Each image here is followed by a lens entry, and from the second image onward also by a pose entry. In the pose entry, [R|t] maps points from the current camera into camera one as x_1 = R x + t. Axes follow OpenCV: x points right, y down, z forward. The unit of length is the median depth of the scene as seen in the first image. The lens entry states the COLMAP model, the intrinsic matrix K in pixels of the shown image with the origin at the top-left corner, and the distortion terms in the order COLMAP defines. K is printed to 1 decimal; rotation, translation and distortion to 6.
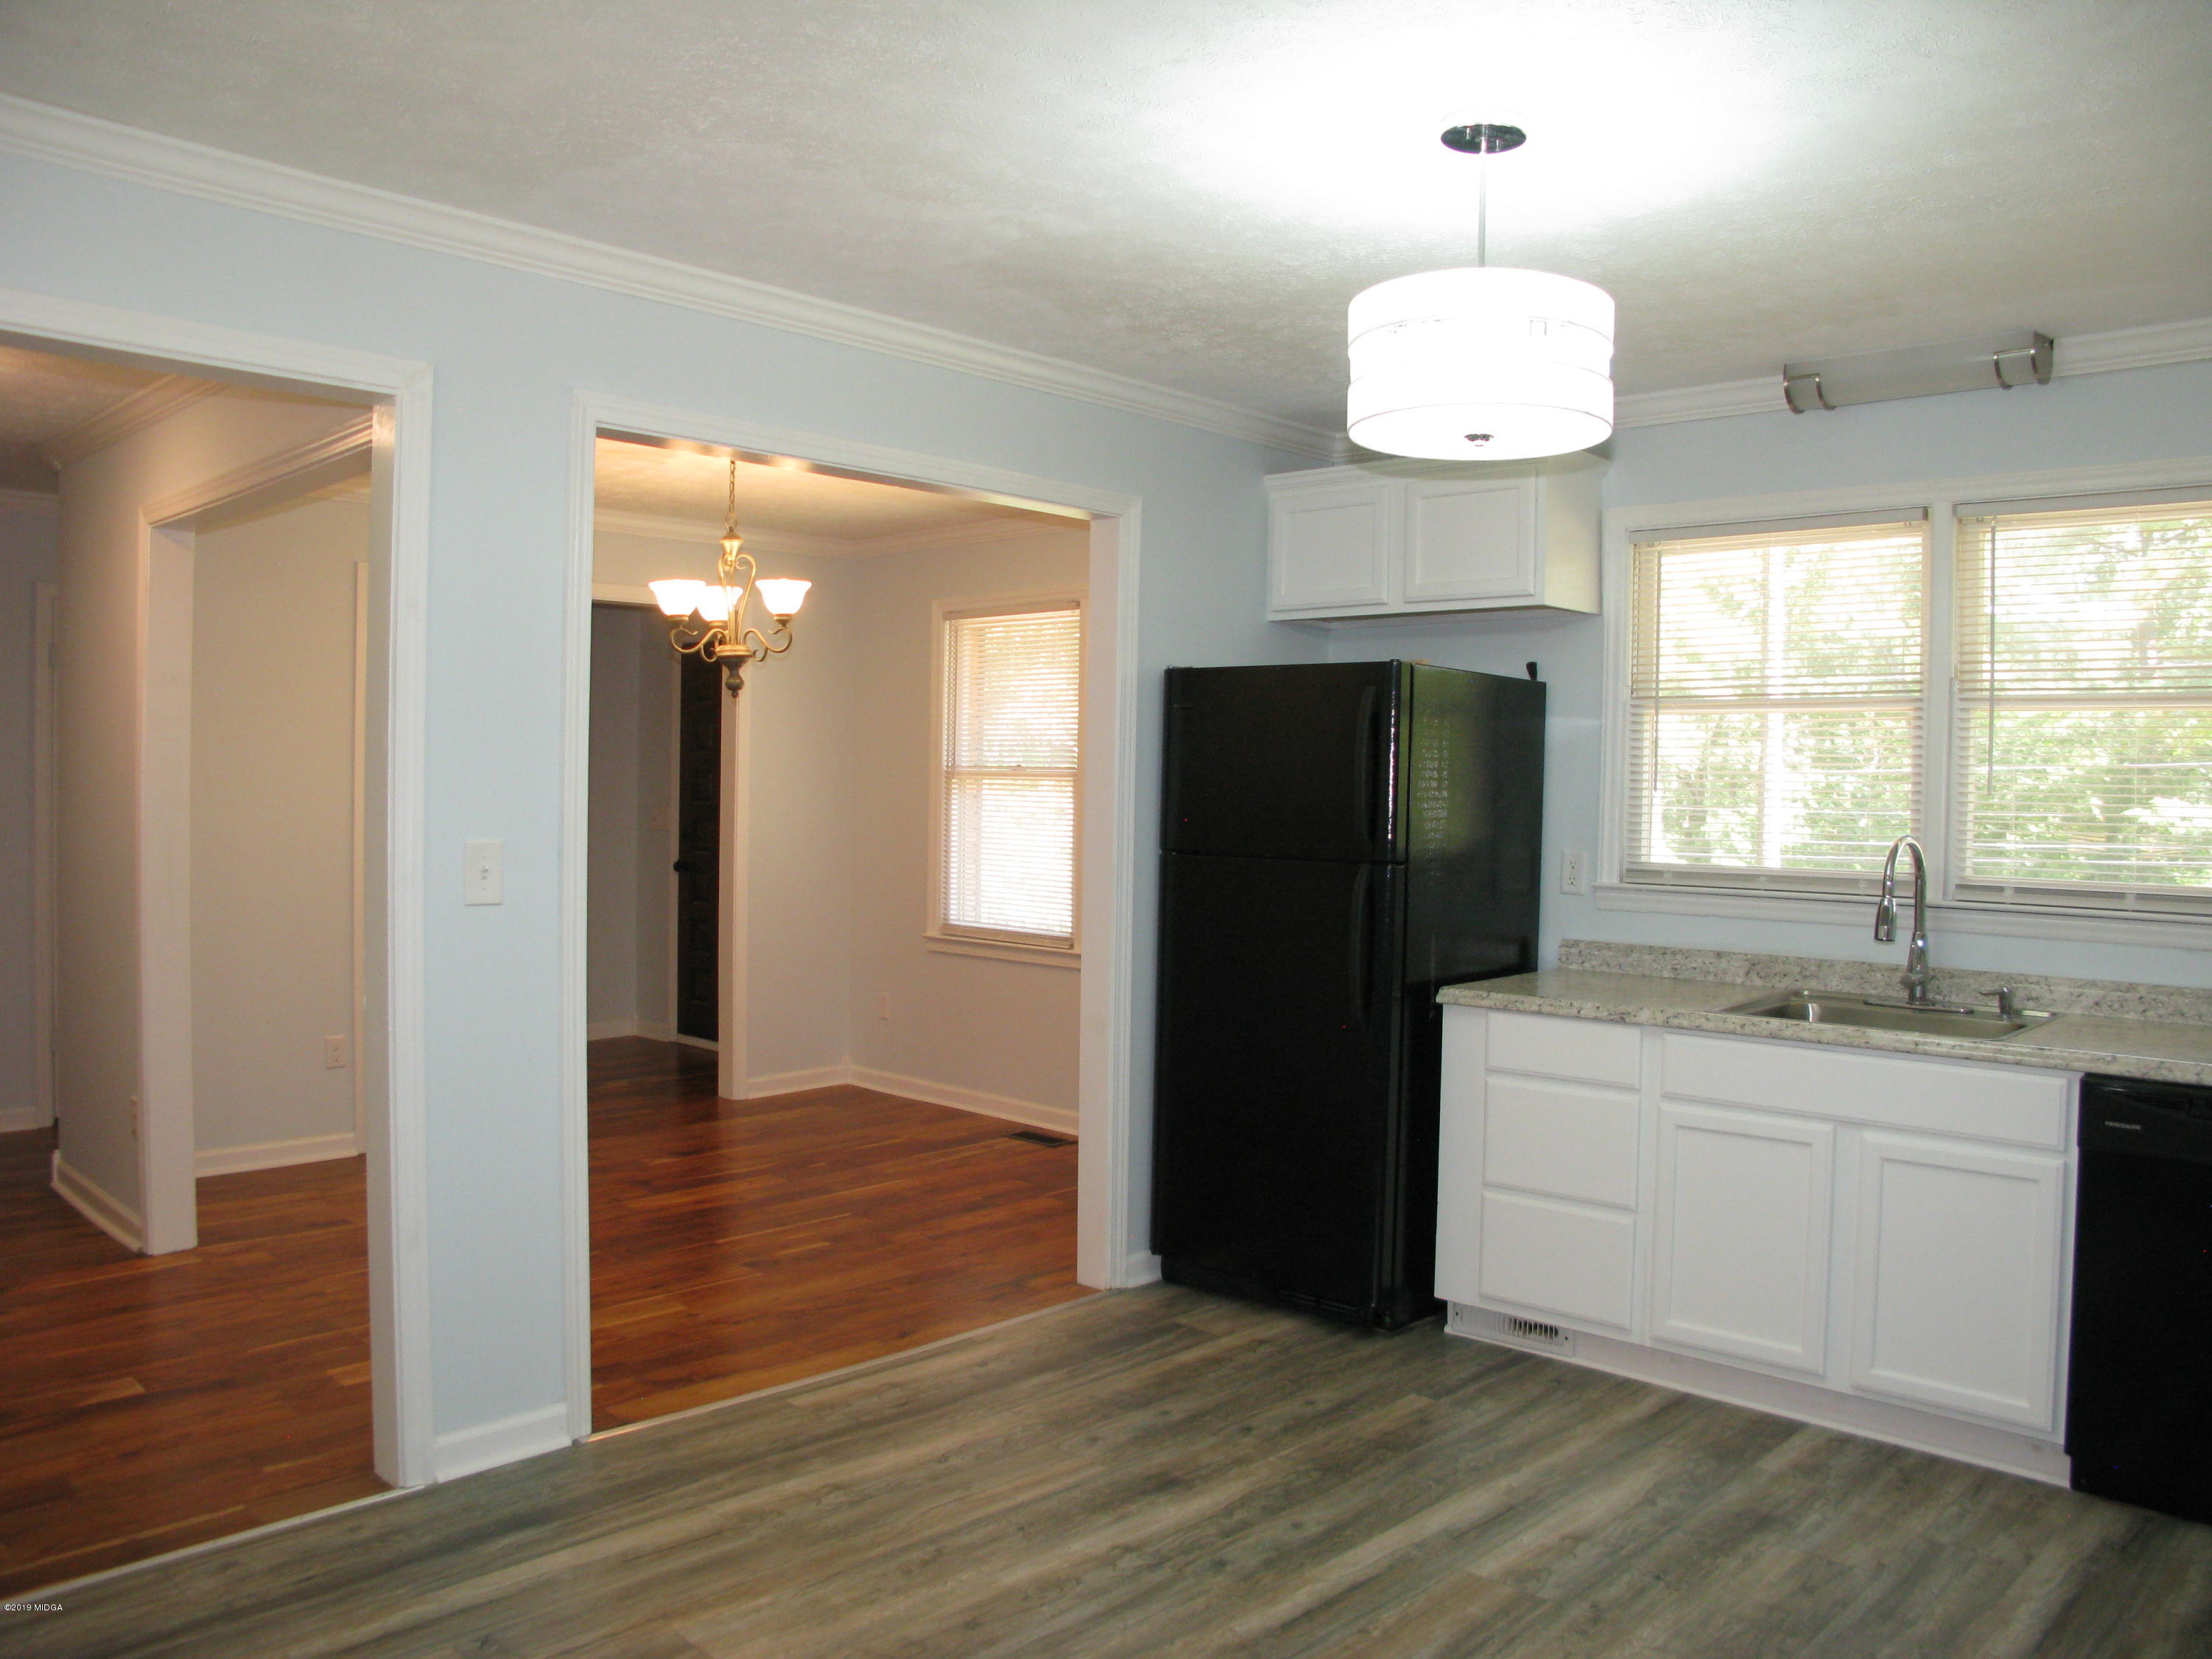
lens RADIAL K [[1687.5, 0, 1118.3], [0, 1687.5, 825.1], [0, 0, 1]] dist [-0.169033, 0.101271]
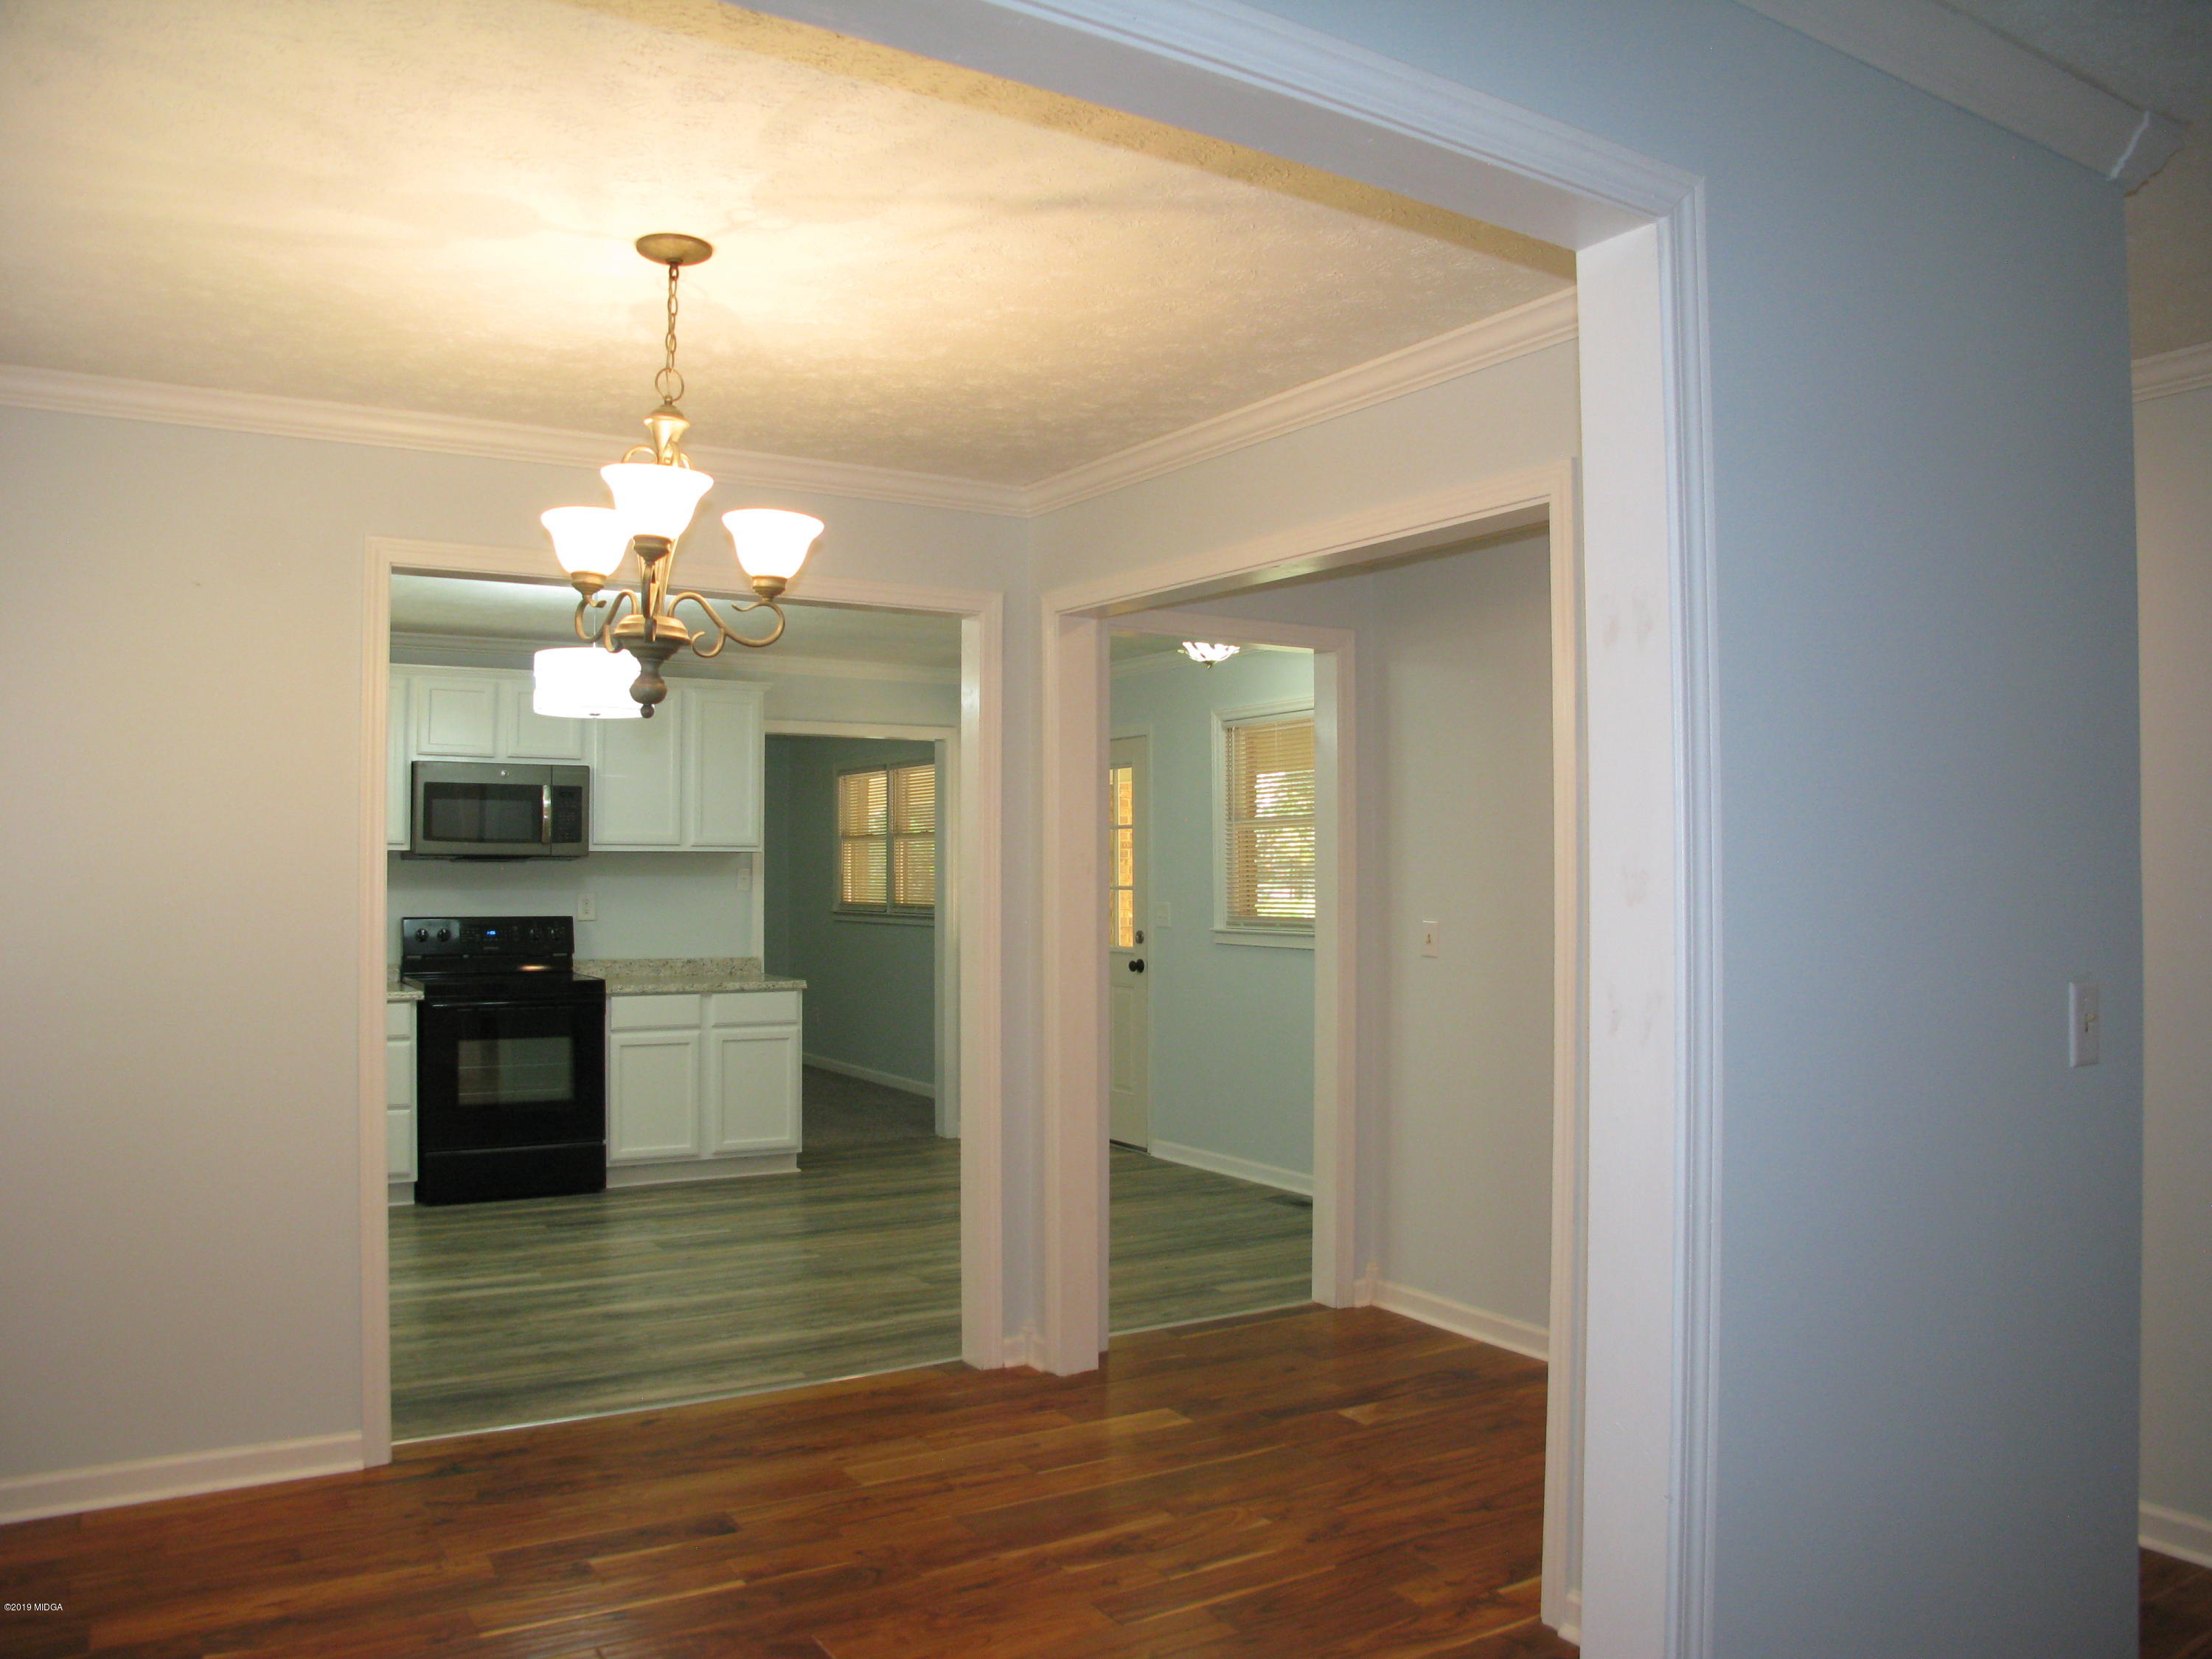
lens RADIAL K [[1687.5, 0, 1111.1], [0, 1687.5, 834.2], [0, 0, 1]] dist [-0.169033, 0.101271]
pose [[-0.967158, -0.011298, 0.253924, -0.752395], [-0.010715, 0.999936, 0.003680, -0.065494], [-0.253949, 0.000839, -0.967217, 2.194528]]
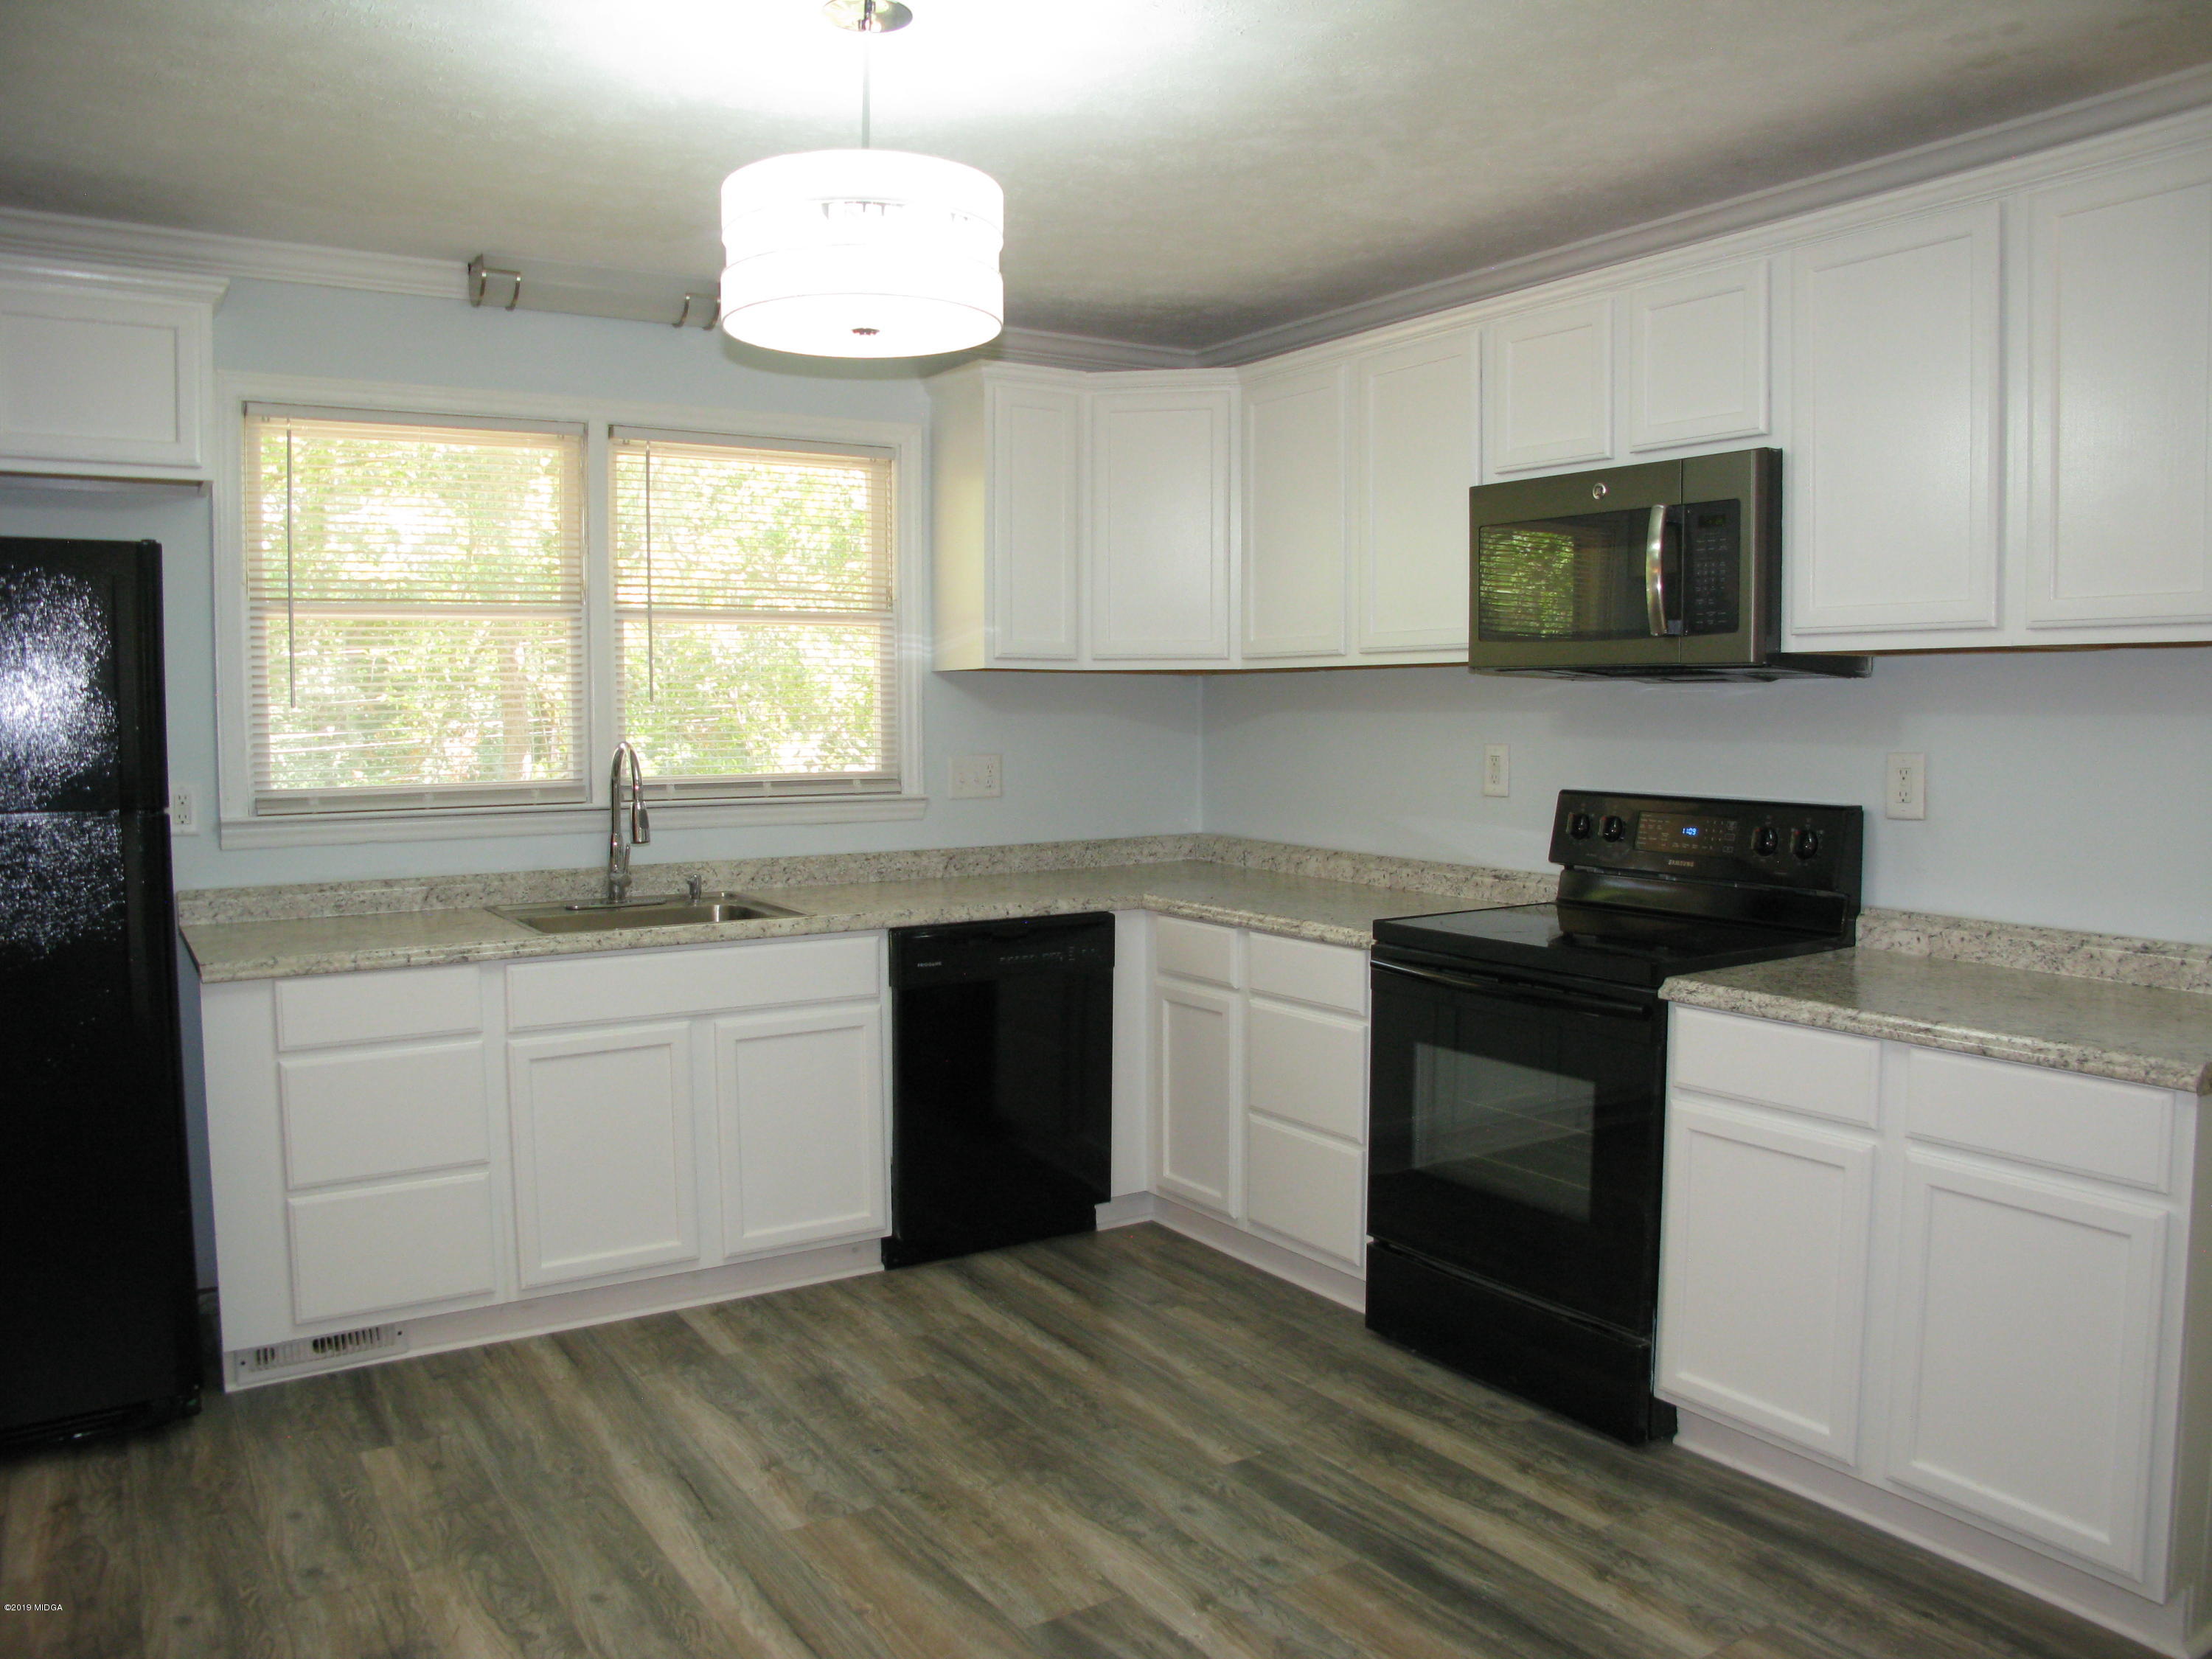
lens RADIAL K [[1687.5, 0, 1122.6], [0, 1687.5, 833.4], [0, 0, 1]] dist [-0.169033, 0.101271]
pose [[0.220867, -0.092144, 0.970941, -0.509113], [0.029119, 0.995706, 0.087871, -0.020368], [-0.974869, 0.008865, 0.222602, 0.477878]]
